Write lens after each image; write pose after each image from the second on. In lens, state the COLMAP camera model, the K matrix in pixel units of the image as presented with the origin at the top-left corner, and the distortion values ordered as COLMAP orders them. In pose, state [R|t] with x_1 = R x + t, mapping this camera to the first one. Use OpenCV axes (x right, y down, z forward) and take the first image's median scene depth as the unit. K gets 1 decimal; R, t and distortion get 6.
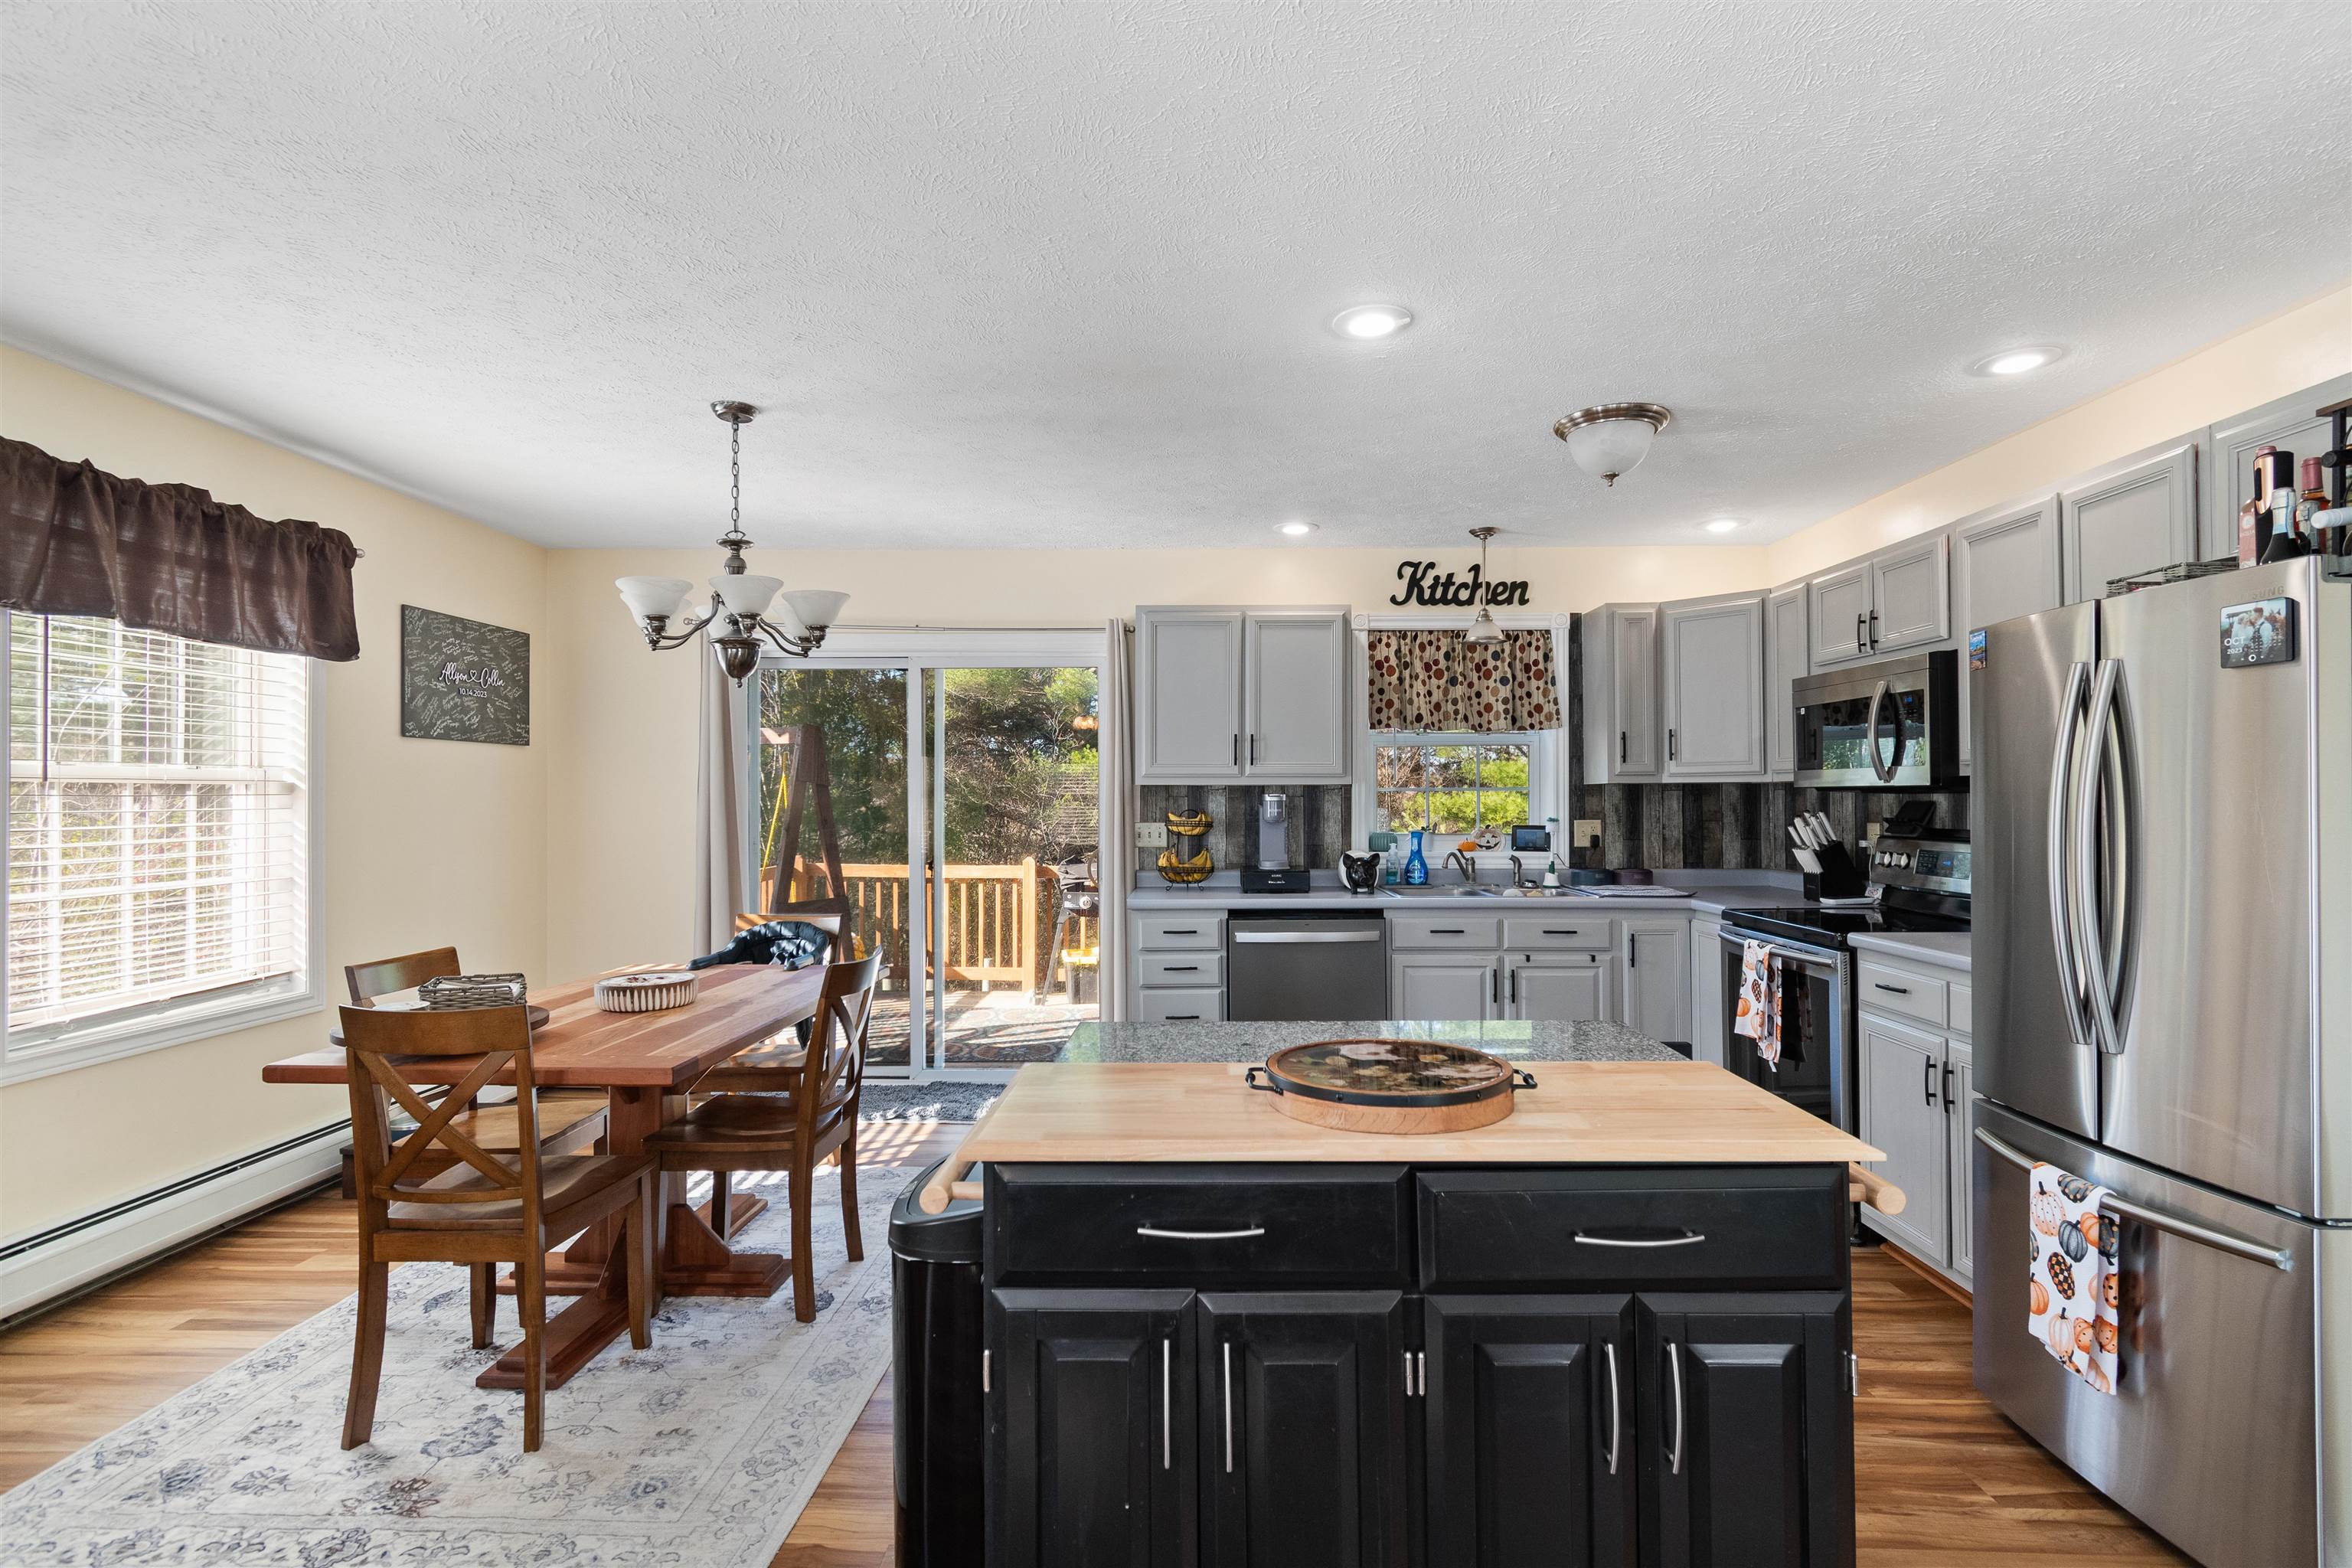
lens RADIAL K [[1095.1, 0, 1183.8], [0, 1095.1, 787.6], [0, 0, 1]] dist [0.000559, -0.000729]
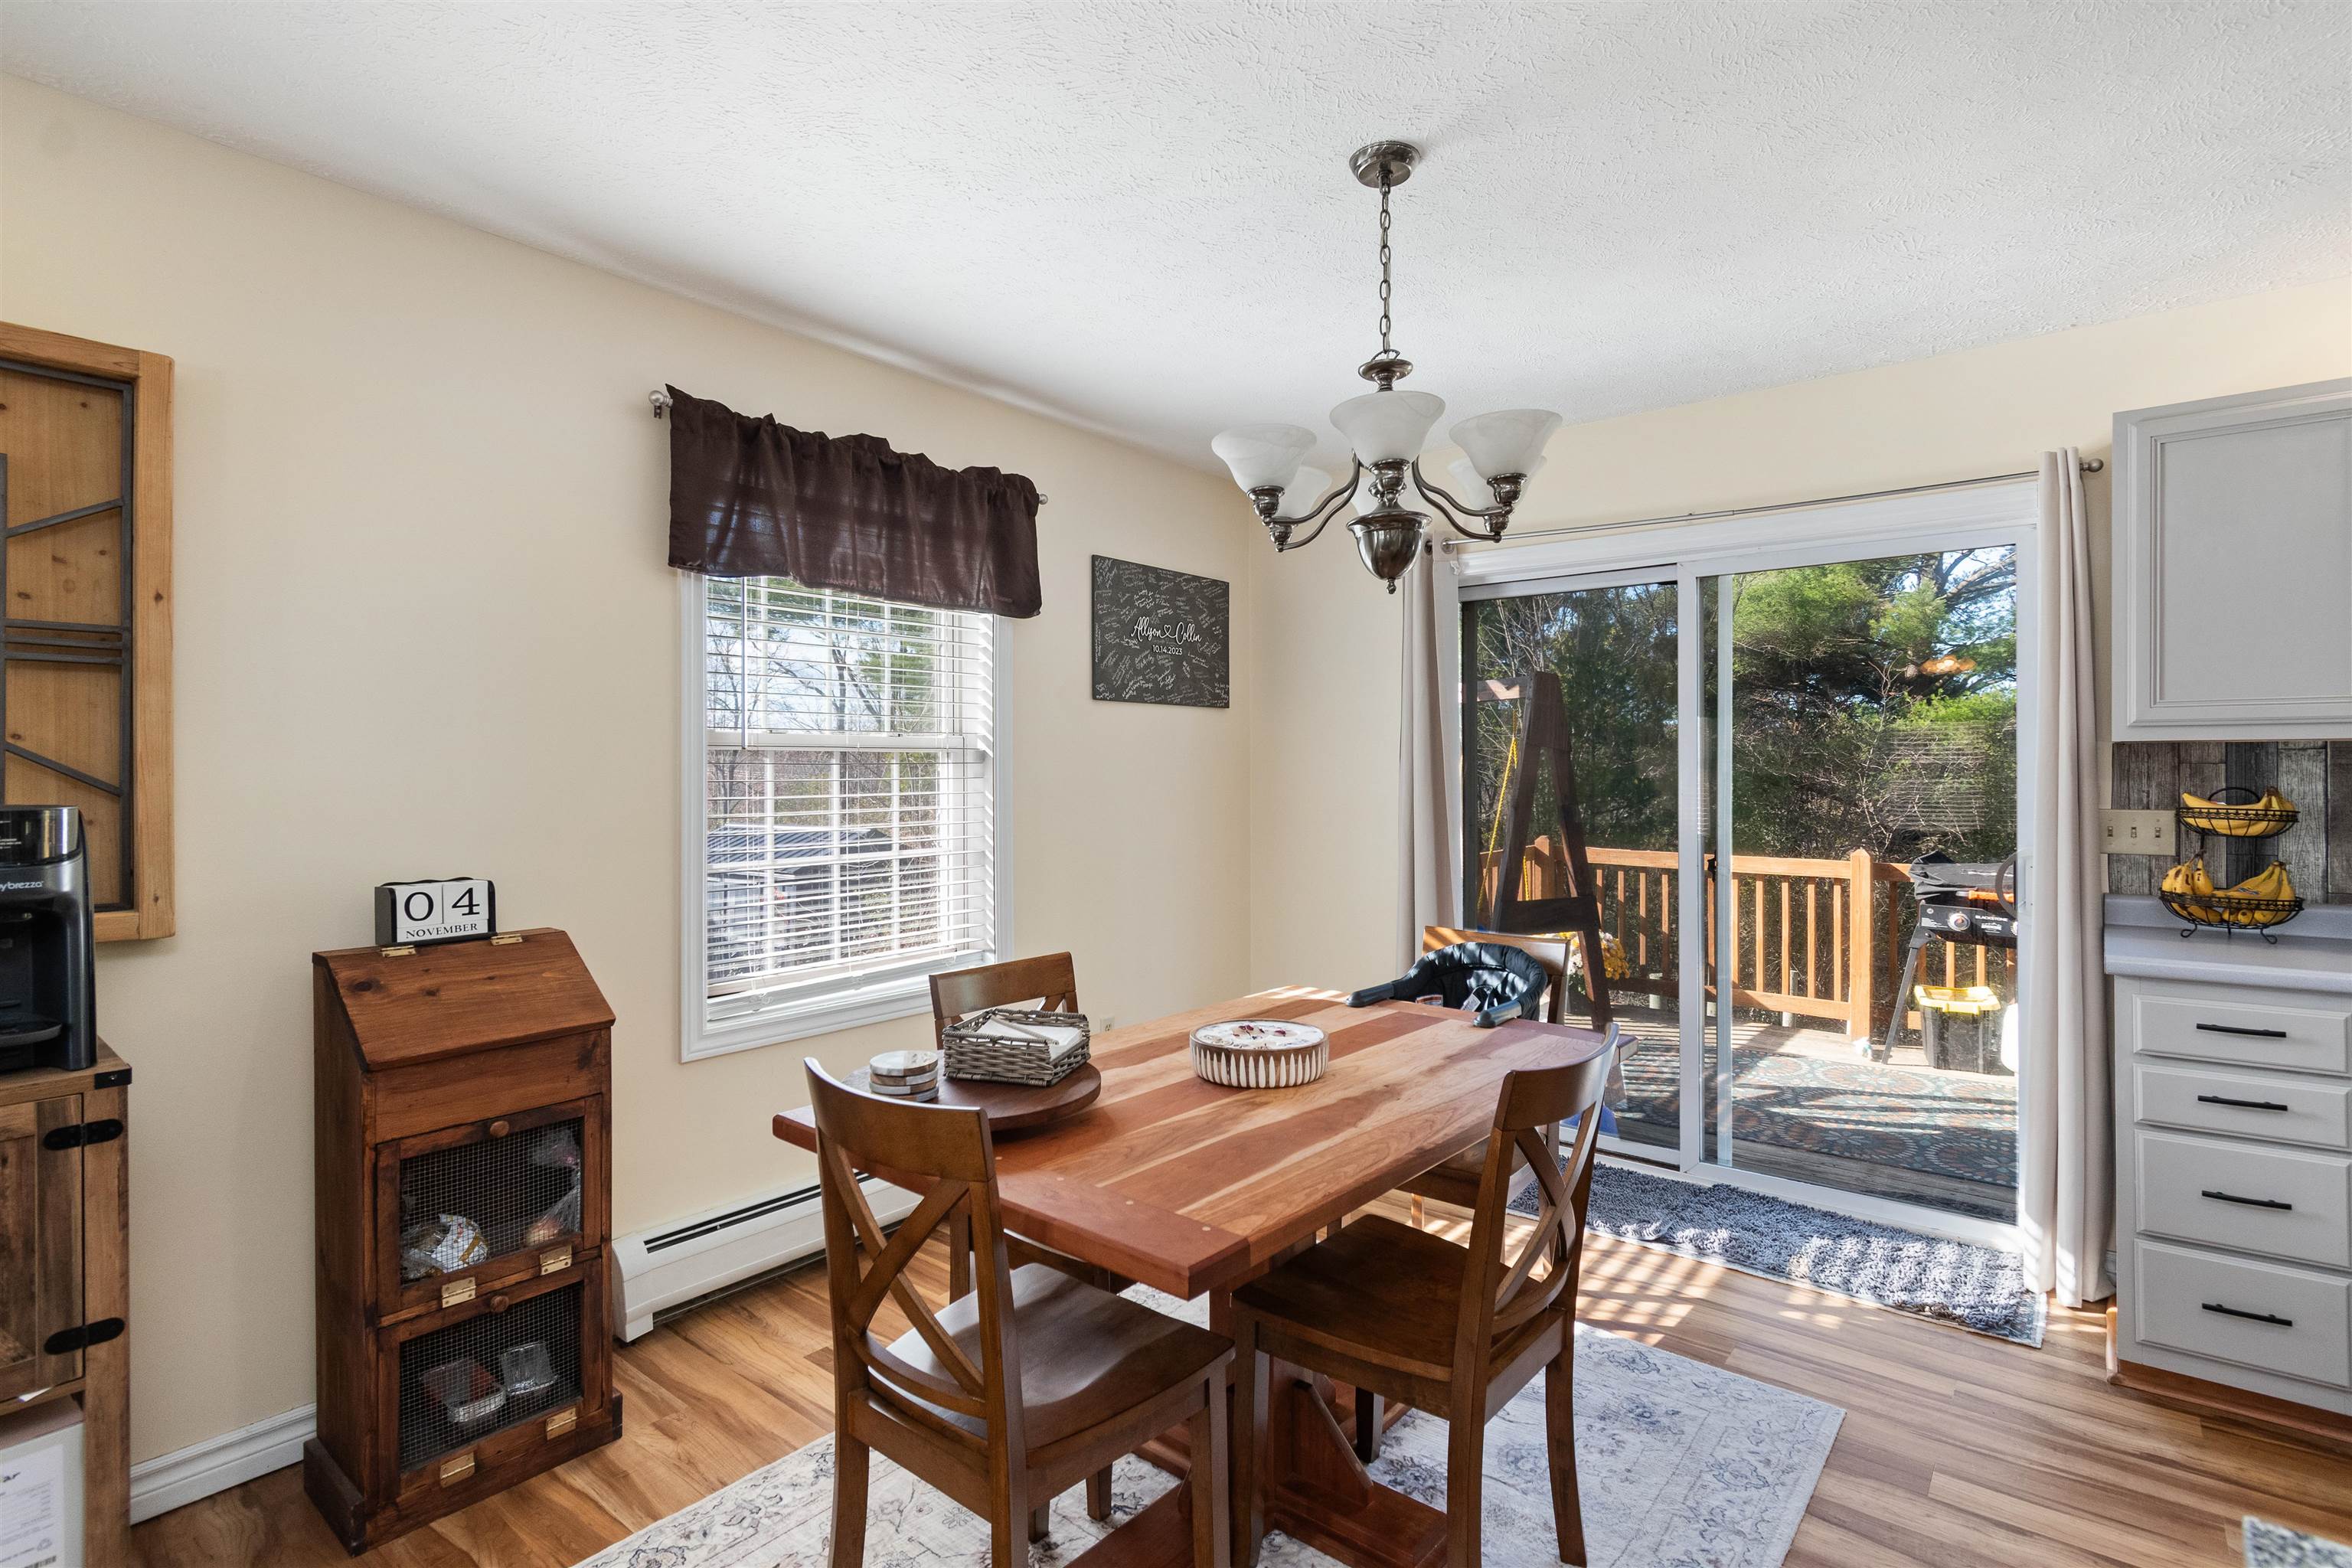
lens RADIAL K [[1114.9, 0, 1206.1], [0, 1114.9, 768.0], [0, 0, 1]] dist [0.000475, -0.000354]
pose [[0.793304, -0.001071, -0.608825, -0.064162], [0.006166, 0.999961, 0.006275, 0.004699], [0.608794, -0.008732, 0.793280, 0.283501]]
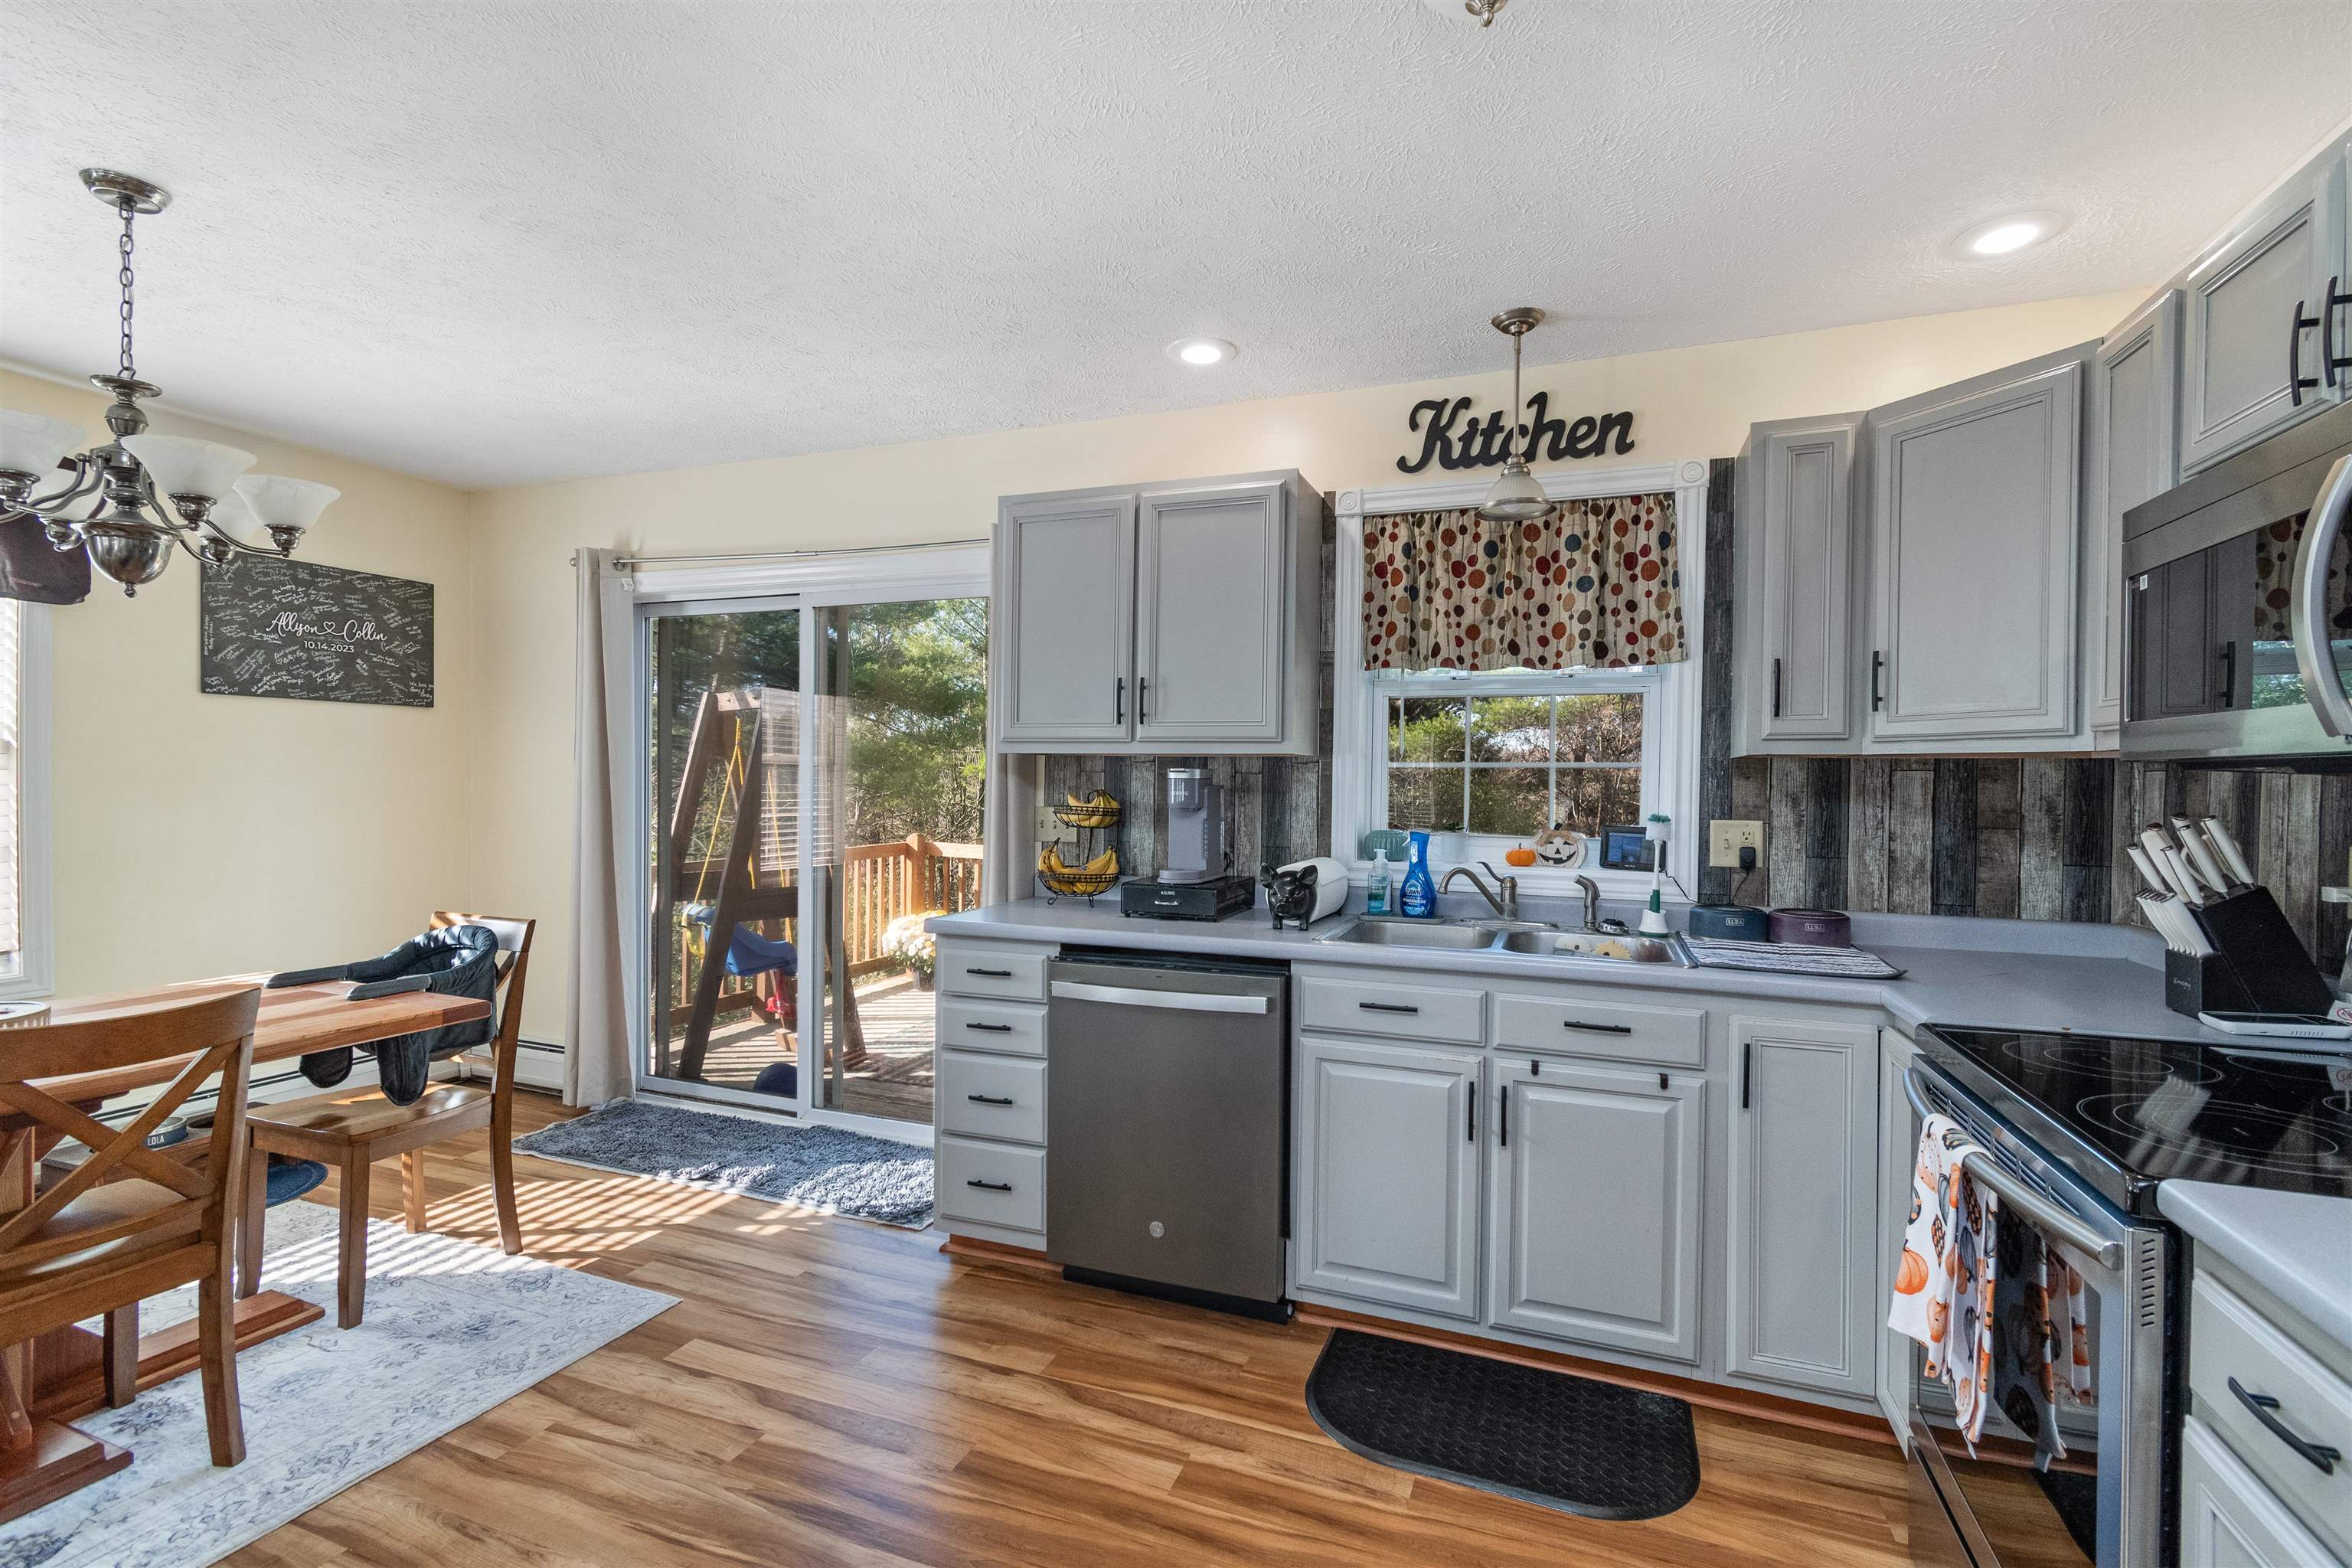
lens RADIAL K [[1040.4, 0, 1187.5], [0, 1040.4, 788.3], [0, 0, 1]] dist [0.006781, -0.000549]
pose [[0.940257, 0.016642, -0.340058, 0.302777], [-0.010414, 0.999743, 0.020133, 0.005300], [0.340305, -0.015389, 0.940189, 0.416148]]
